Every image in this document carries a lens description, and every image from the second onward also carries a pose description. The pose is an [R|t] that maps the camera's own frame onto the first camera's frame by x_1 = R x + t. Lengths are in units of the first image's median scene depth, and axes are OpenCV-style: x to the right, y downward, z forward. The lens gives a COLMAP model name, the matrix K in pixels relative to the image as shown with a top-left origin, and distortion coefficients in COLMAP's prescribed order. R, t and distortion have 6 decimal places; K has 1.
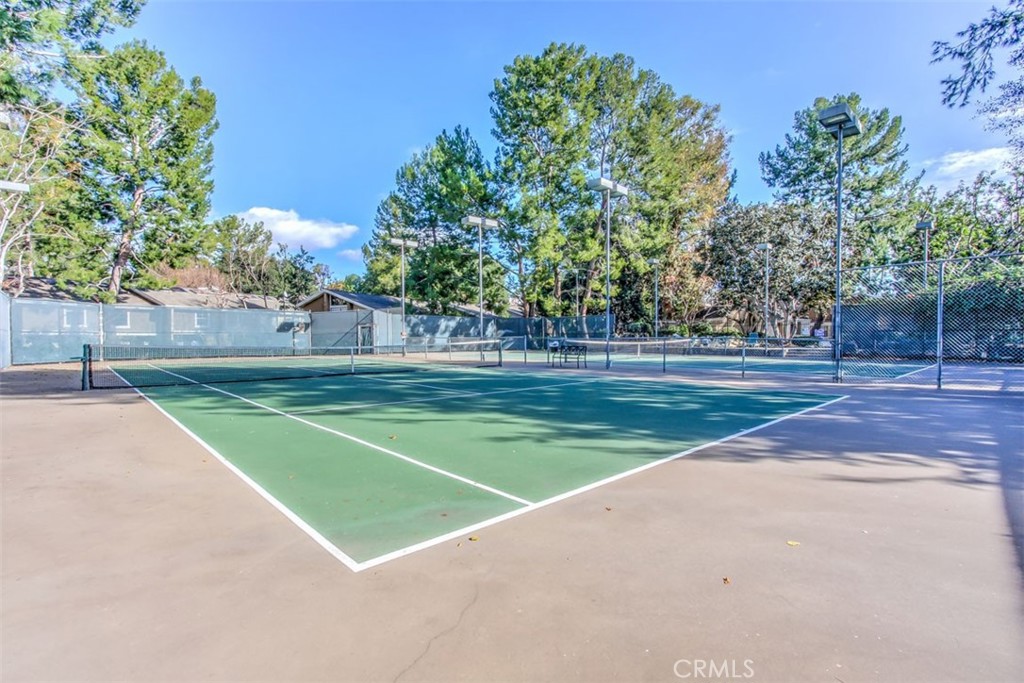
lens RADIAL K [[460.6, 0, 512.9], [0, 460.6, 343.0], [0, 0, 1]] dist [0.004192, 0.000463]
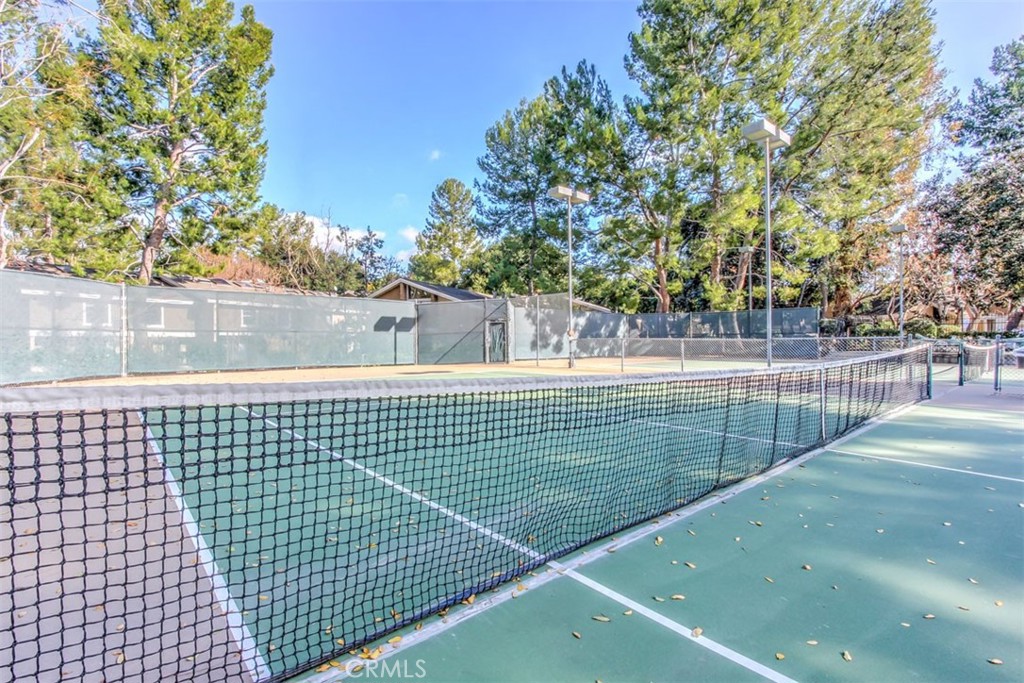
lens RADIAL K [[460.6, 0, 511.4], [0, 460.6, 342.5], [0, 0, 1]] dist [0.004192, 0.000463]
pose [[0.999110, 0.000704, -0.042176, -0.203712], [-0.000965, 0.999981, -0.006164, -0.002284], [0.042171, 0.006199, 0.999091, 0.237635]]
